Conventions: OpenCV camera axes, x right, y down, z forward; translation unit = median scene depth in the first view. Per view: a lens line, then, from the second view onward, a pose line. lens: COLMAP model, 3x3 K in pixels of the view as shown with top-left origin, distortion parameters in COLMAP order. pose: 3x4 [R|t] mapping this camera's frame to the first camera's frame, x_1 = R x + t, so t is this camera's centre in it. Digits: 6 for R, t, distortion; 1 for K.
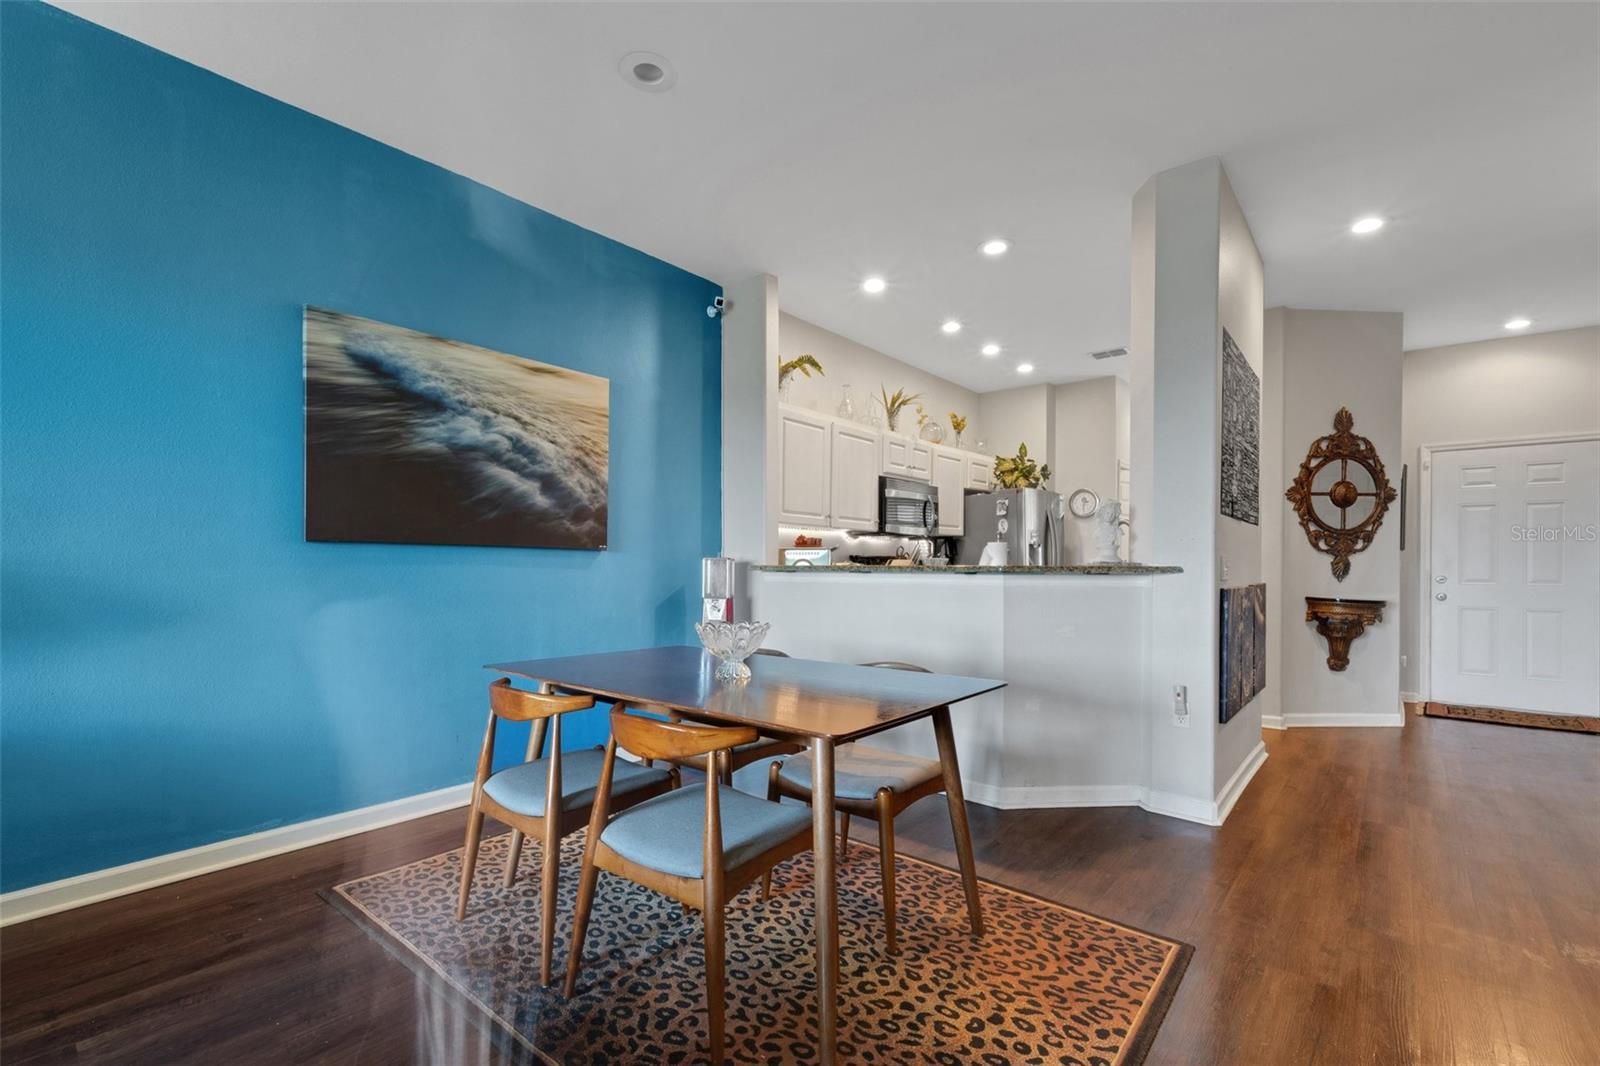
lens RADIAL K [[696.6, 0, 789.8], [0, 696.6, 567.8], [0, 0, 1]] dist [0.002089, -0.000189]
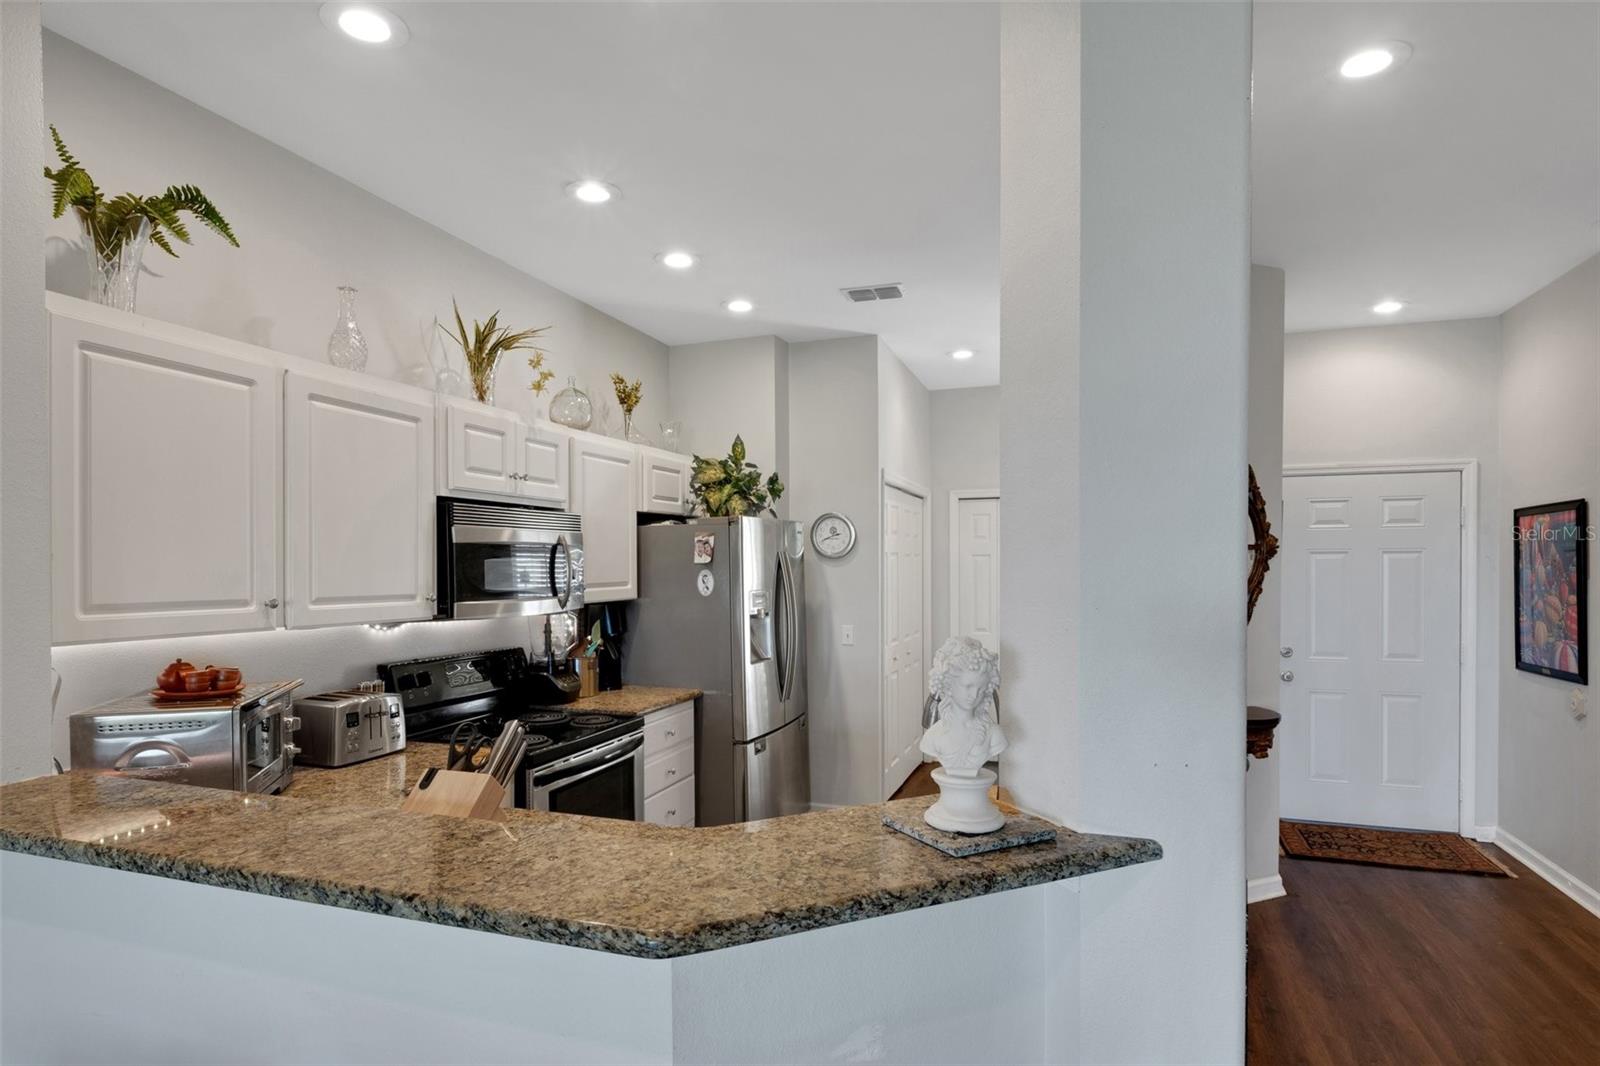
lens RADIAL K [[853.1, 0, 796.4], [0, 853.1, 572.9], [0, 0, 1]] dist [-0.000031, -0.000495]
pose [[0.927813, -0.011617, 0.372865, 0.149197], [0.010181, 0.999931, 0.005819, -0.089721], [-0.372907, -0.001603, 0.927867, 0.424589]]
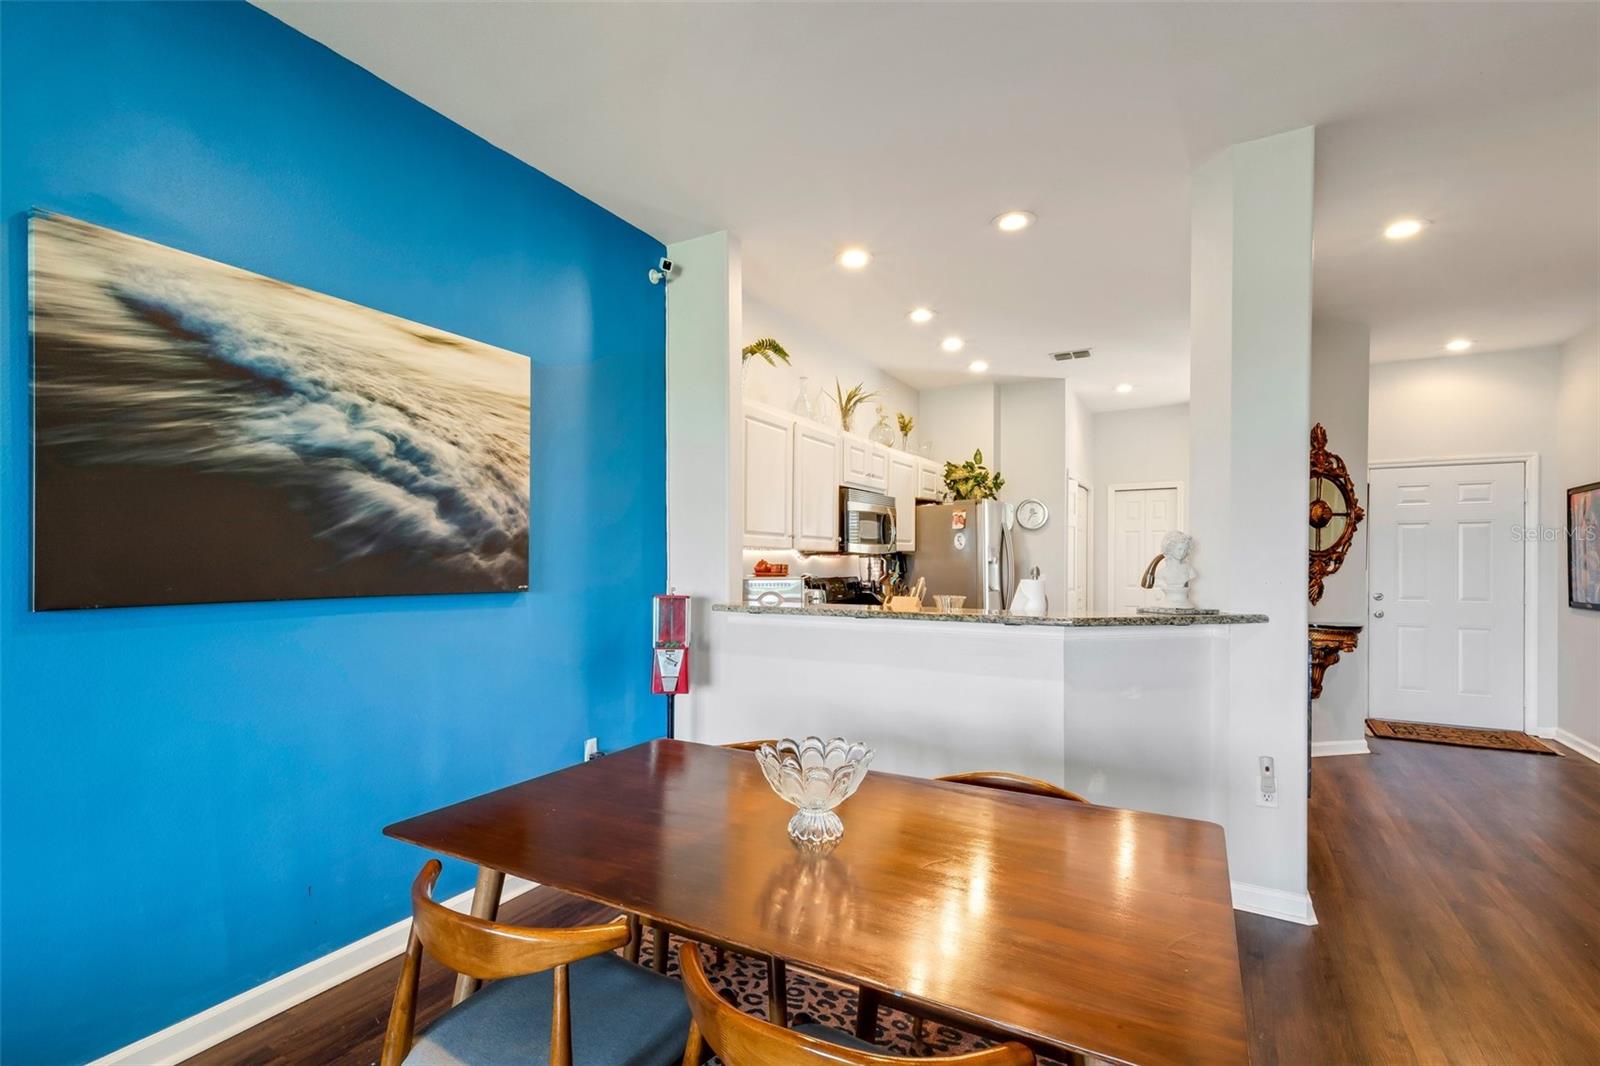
lens RADIAL K [[722.0, 0, 791.1], [0, 722.0, 562.7], [0, 0, 1]] dist [0.003497, -0.000006]
pose [[0.982550, -0.004217, 0.185953, -0.102271], [0.004078, 0.999991, 0.001132, -0.042775], [-0.185956, -0.000354, 0.982558, 0.158200]]
